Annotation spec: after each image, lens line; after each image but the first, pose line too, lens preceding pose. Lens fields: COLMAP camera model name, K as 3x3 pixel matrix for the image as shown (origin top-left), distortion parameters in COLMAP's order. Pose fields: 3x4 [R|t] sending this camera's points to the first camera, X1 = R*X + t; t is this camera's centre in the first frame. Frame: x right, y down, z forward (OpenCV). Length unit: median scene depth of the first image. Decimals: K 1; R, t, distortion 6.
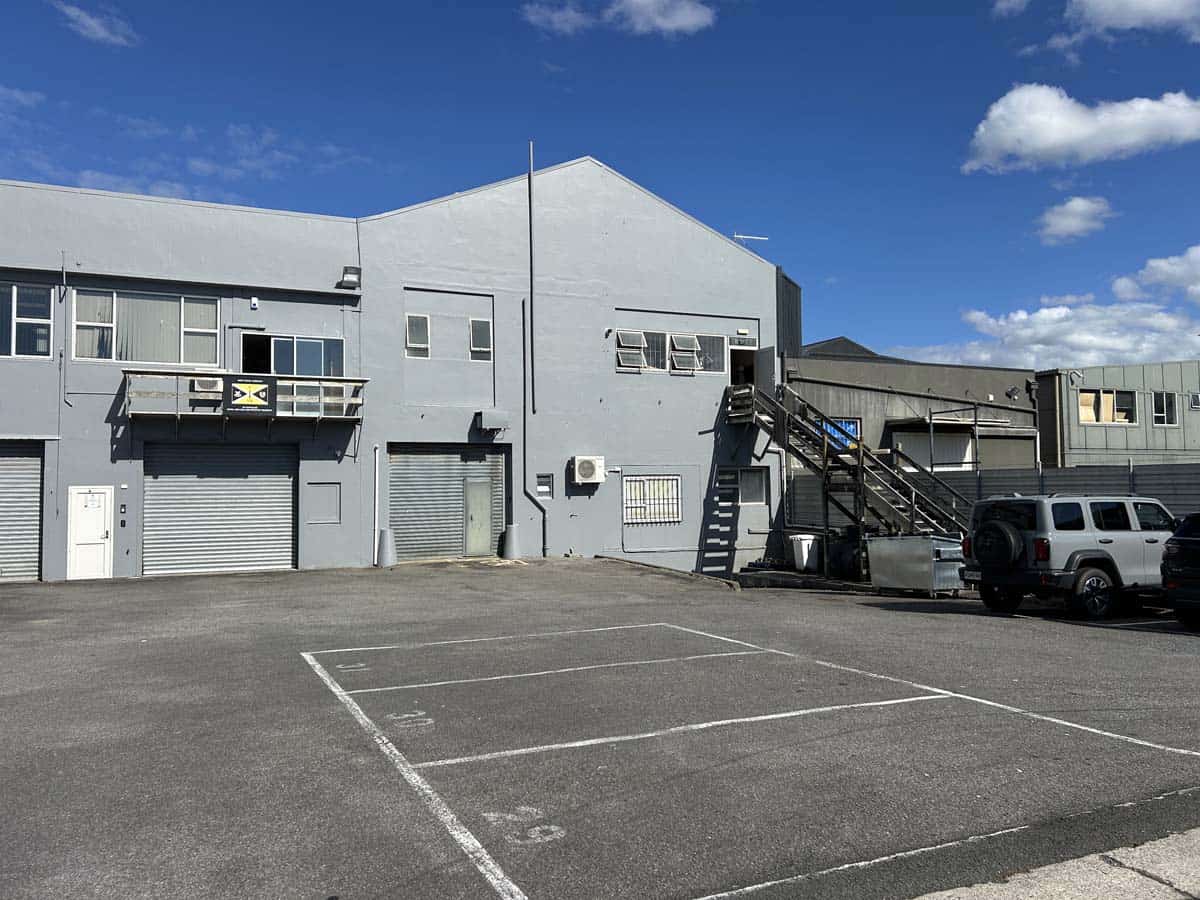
lens RADIAL K [[888.1, 0, 600.4], [0, 888.1, 447.7], [0, 0, 1]] dist [0.033177, -0.030379]
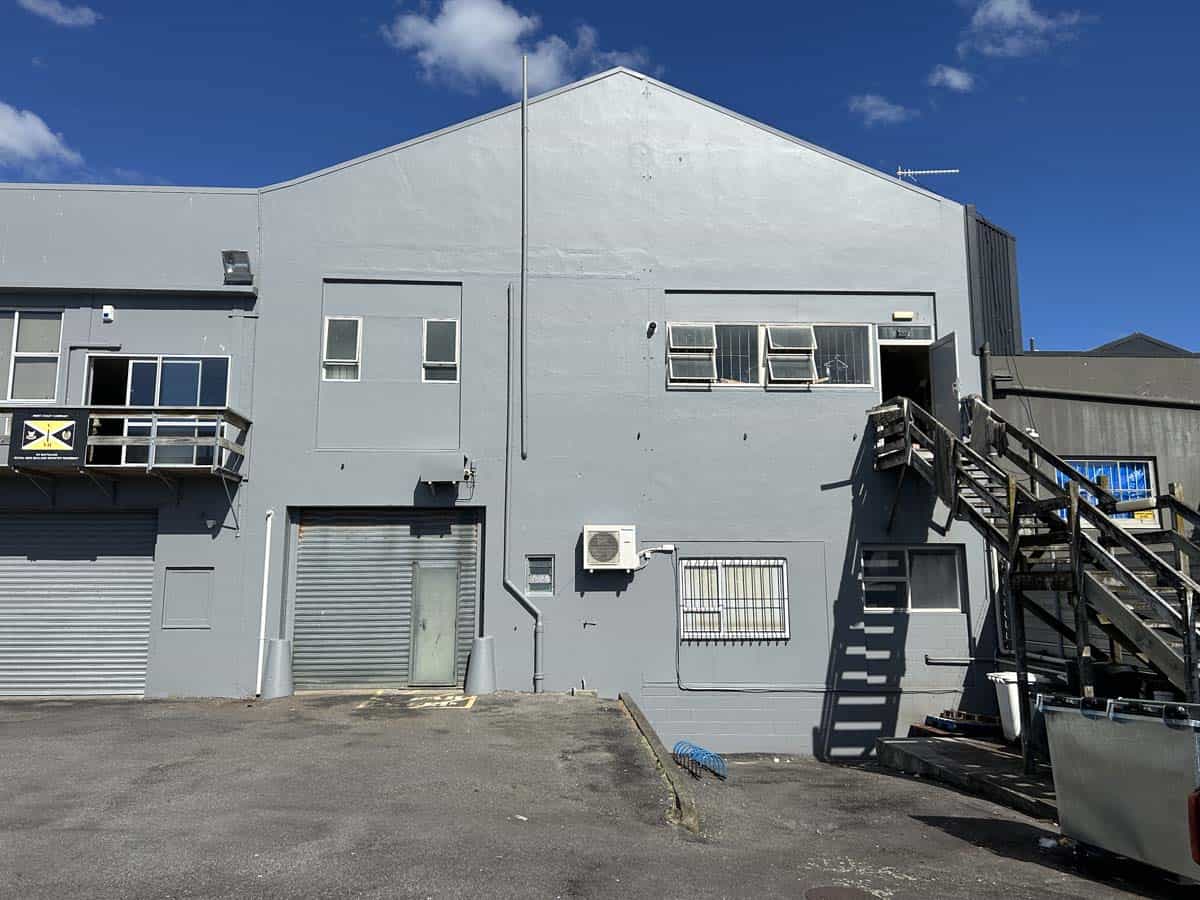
lens RADIAL K [[888.1, 0, 630.7], [0, 888.1, 442.1], [0, 0, 1]] dist [0.033177, -0.030379]
pose [[0.931953, -0.047956, -0.359394, 0.223598], [0.006862, 0.993370, -0.114757, 0.022494], [0.362515, 0.104482, 0.926103, 0.435911]]
